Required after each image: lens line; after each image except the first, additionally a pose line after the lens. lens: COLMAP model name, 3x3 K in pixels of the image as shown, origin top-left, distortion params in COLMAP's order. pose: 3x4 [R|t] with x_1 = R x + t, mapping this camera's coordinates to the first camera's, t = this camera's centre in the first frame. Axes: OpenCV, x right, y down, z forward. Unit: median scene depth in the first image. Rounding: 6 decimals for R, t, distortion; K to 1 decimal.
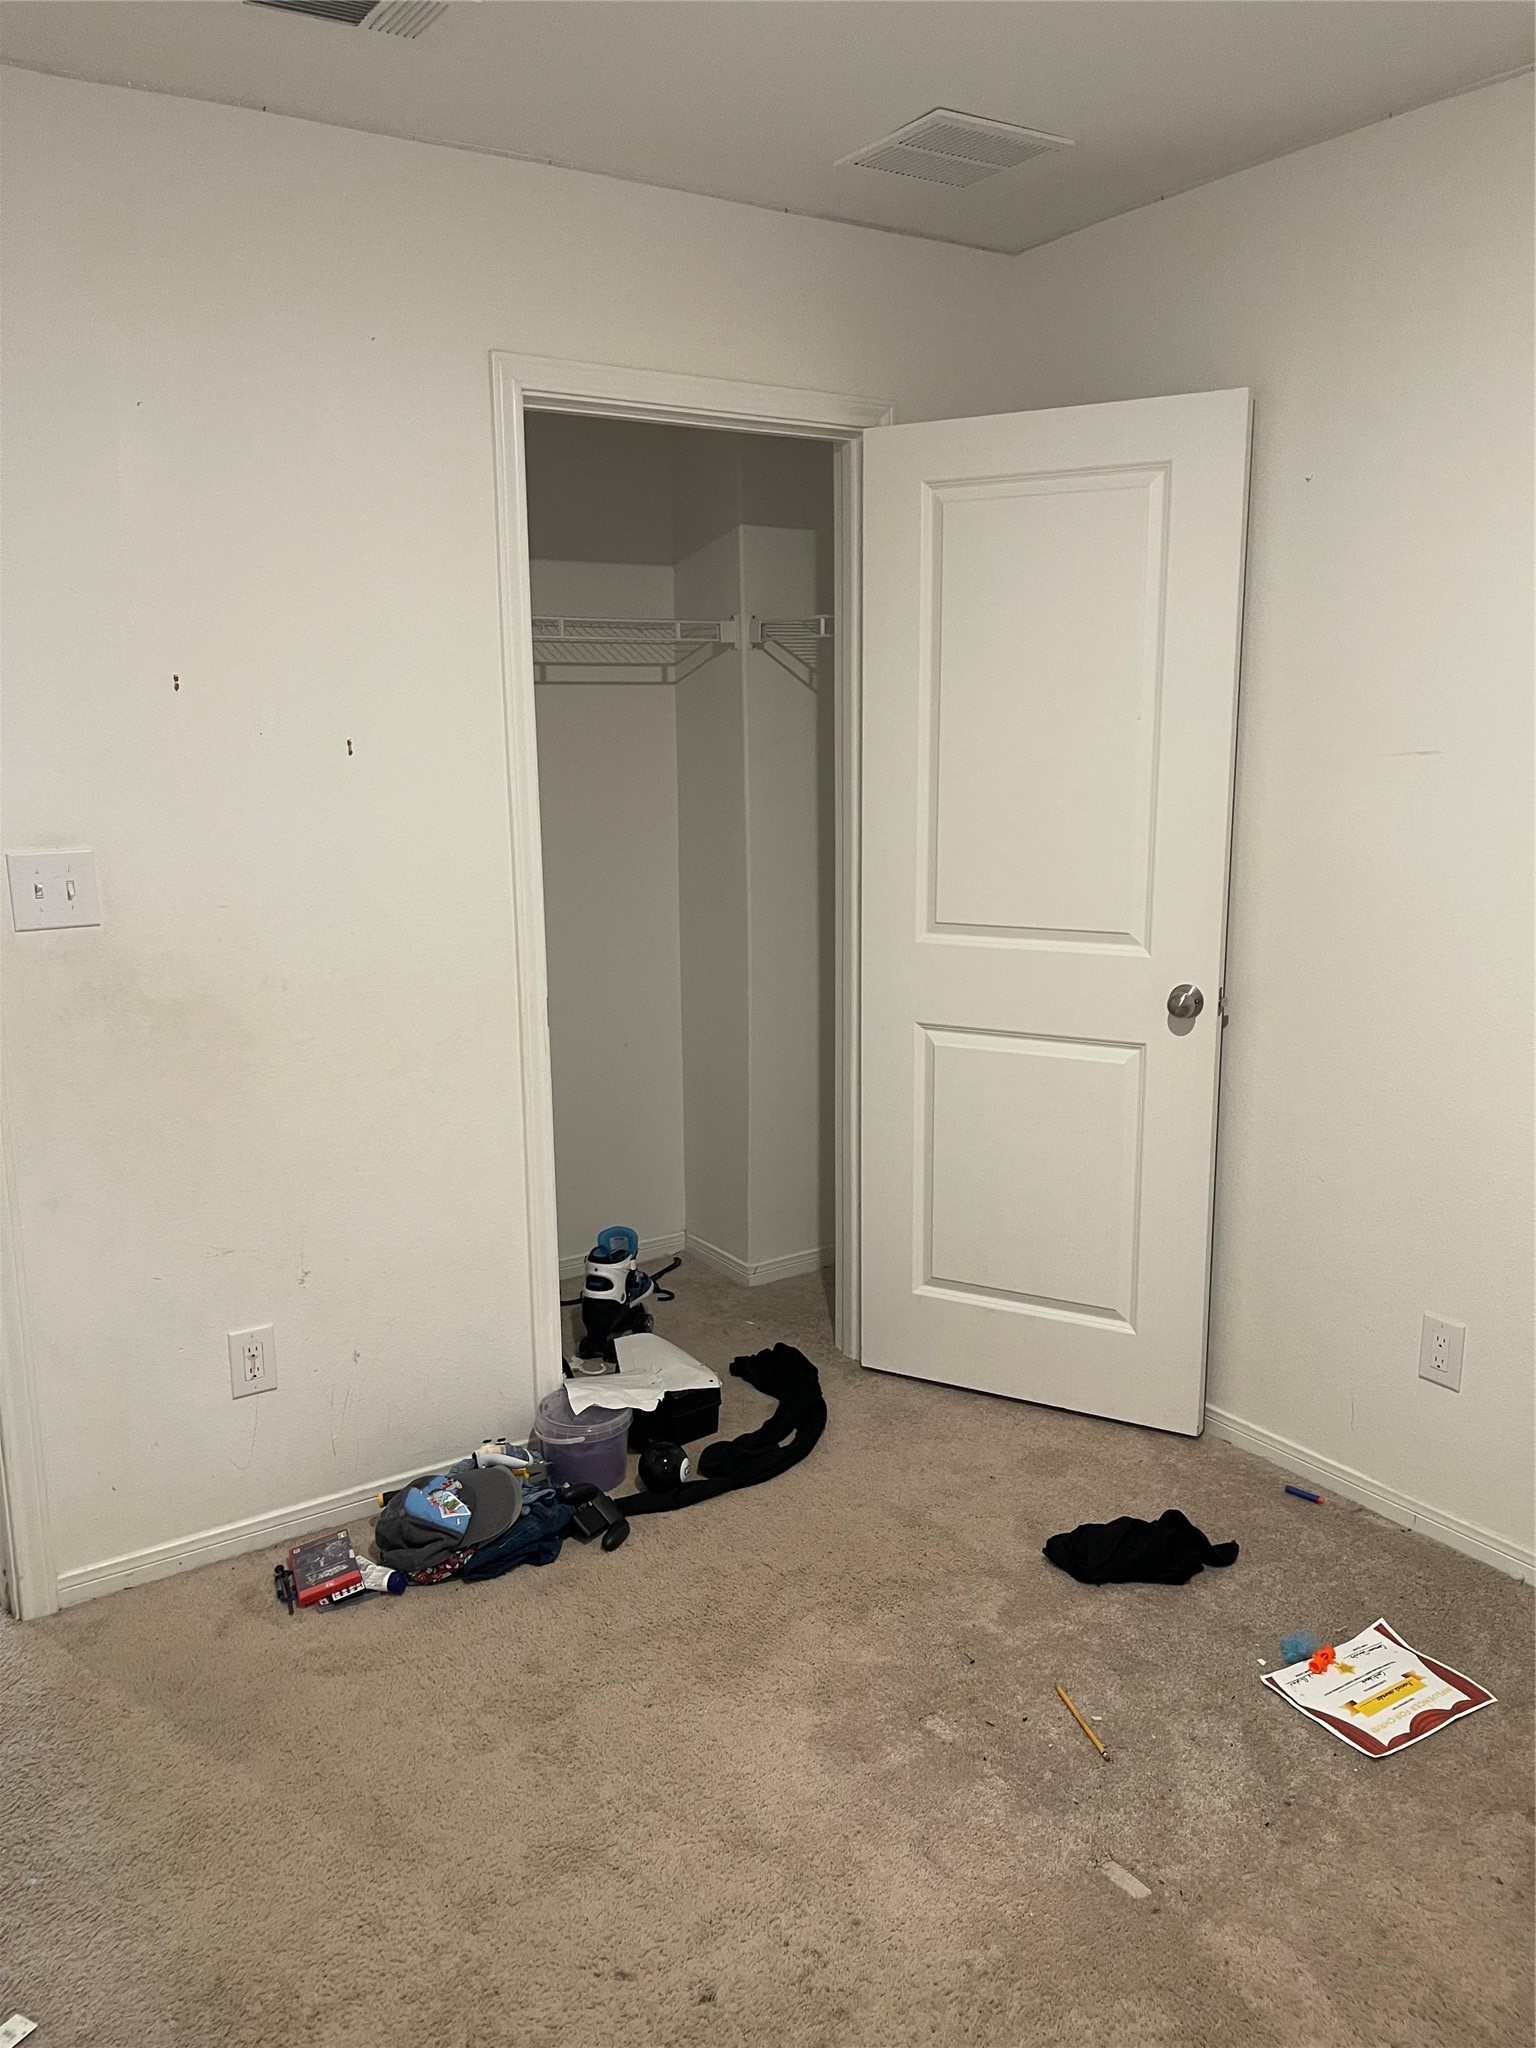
lens RADIAL K [[1547.5, 0, 766.6], [0, 1547.5, 1026.9], [0, 0, 1]] dist [0.050922, -0.040858]
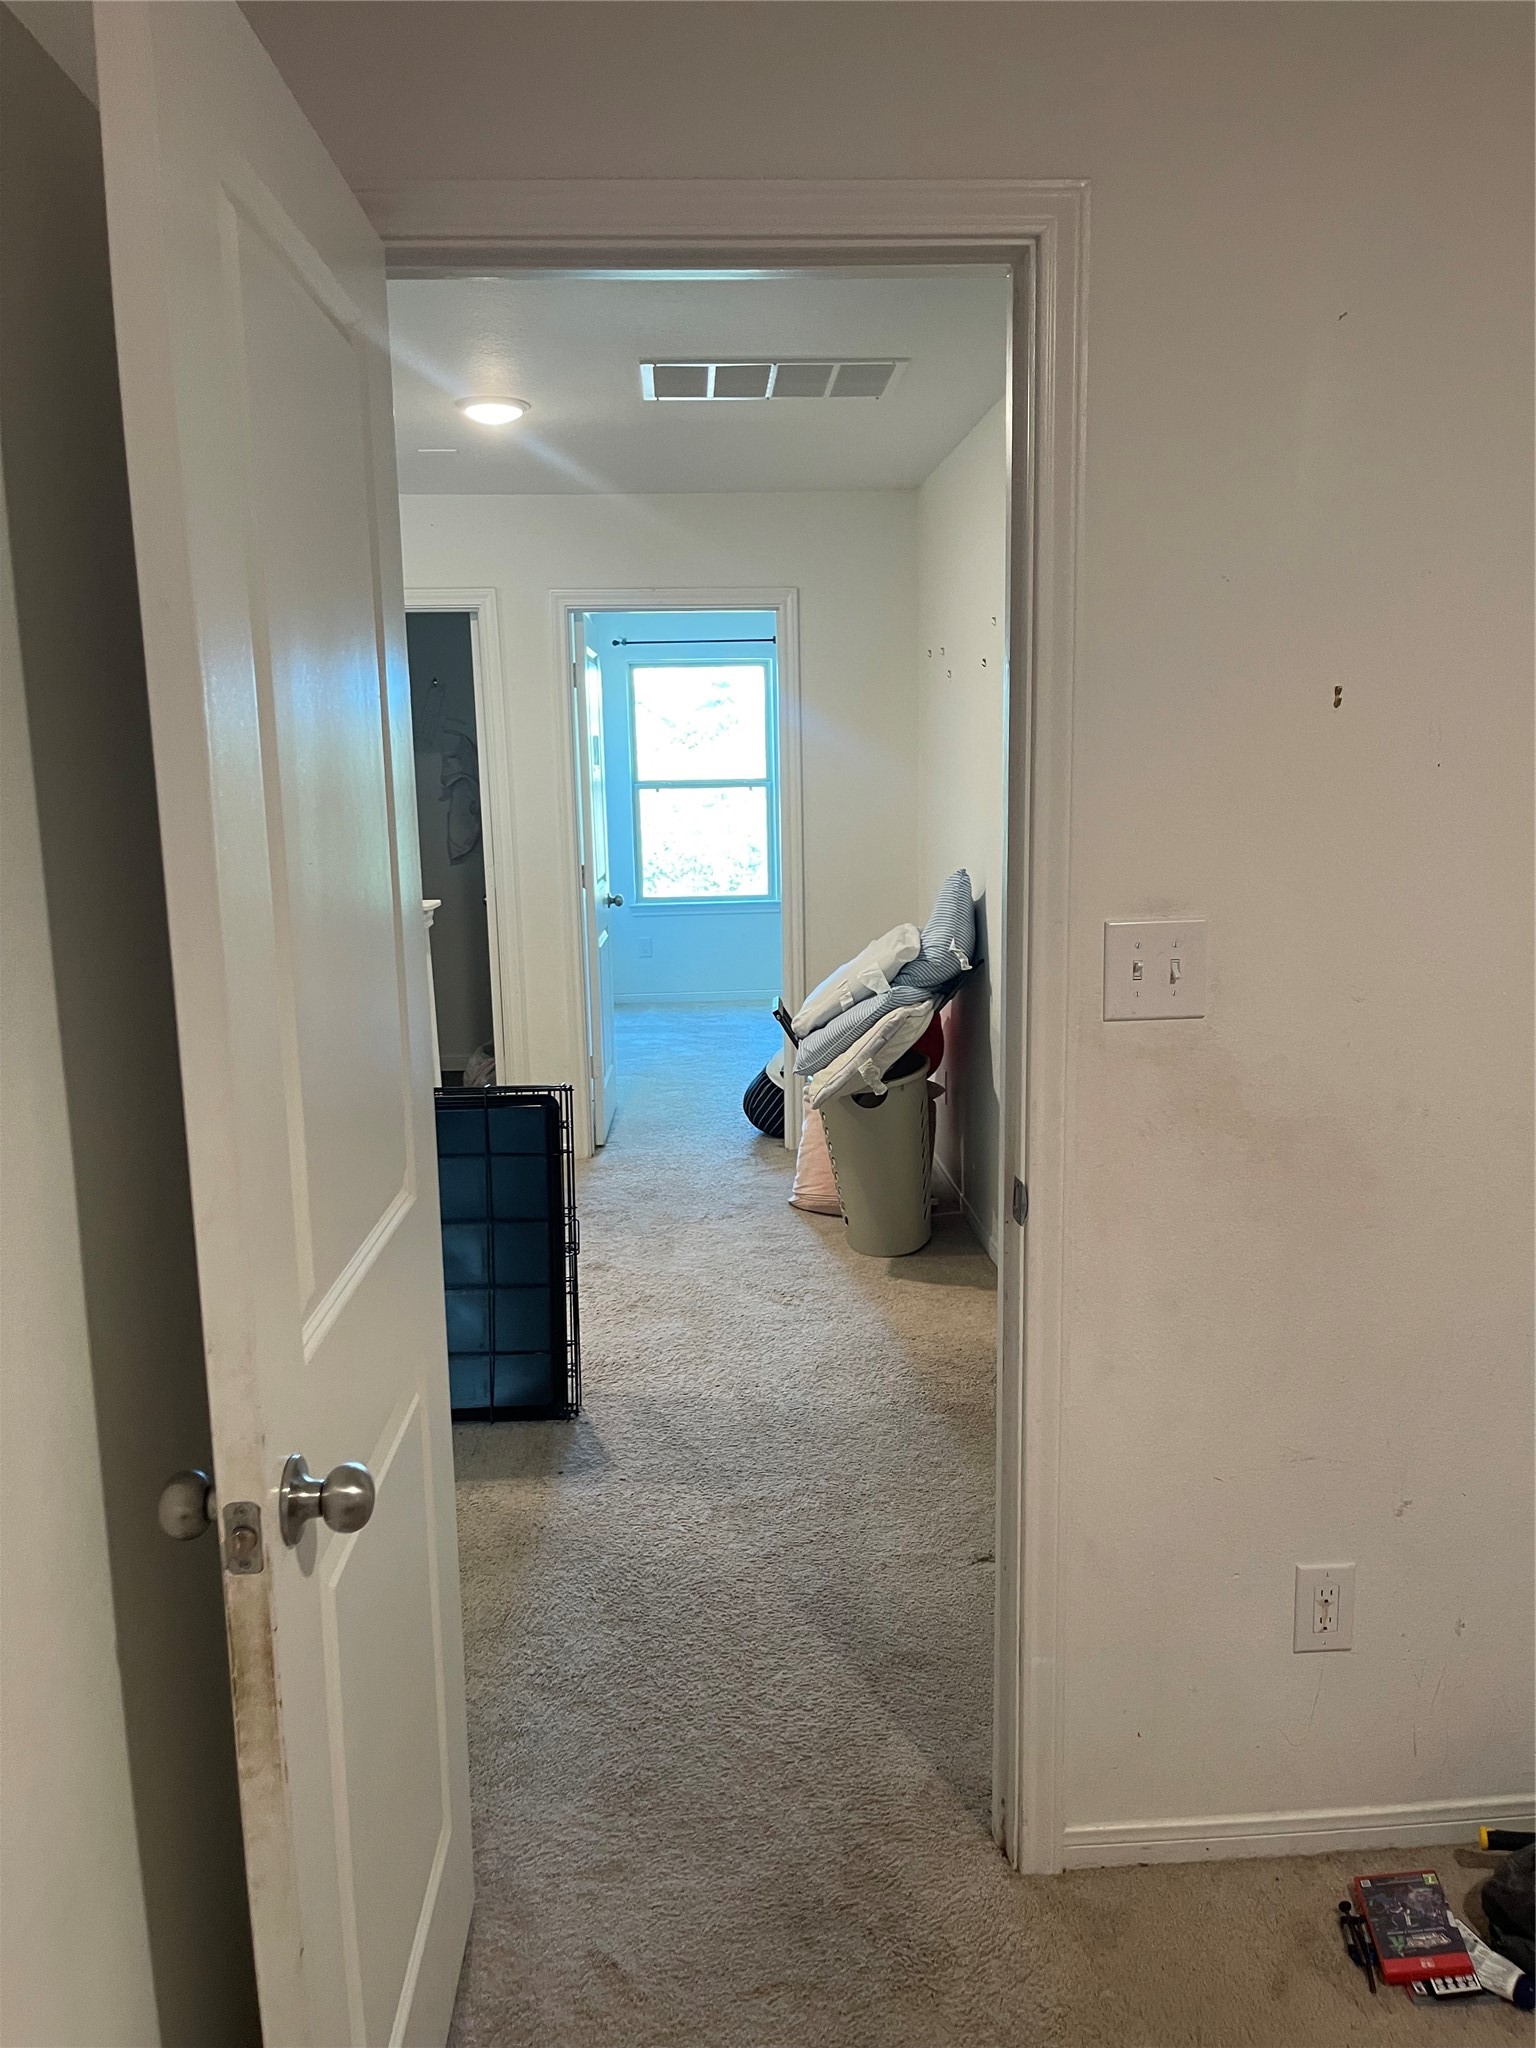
lens RADIAL K [[1547.5, 0, 770.7], [0, 1547.5, 1024.3], [0, 0, 1]] dist [0.050922, -0.040858]
pose [[0.868394, 0.072403, -0.490561, -0.219817], [-0.085719, 0.996308, -0.004693, -0.037006], [0.488410, 0.046126, 0.871394, 0.216735]]
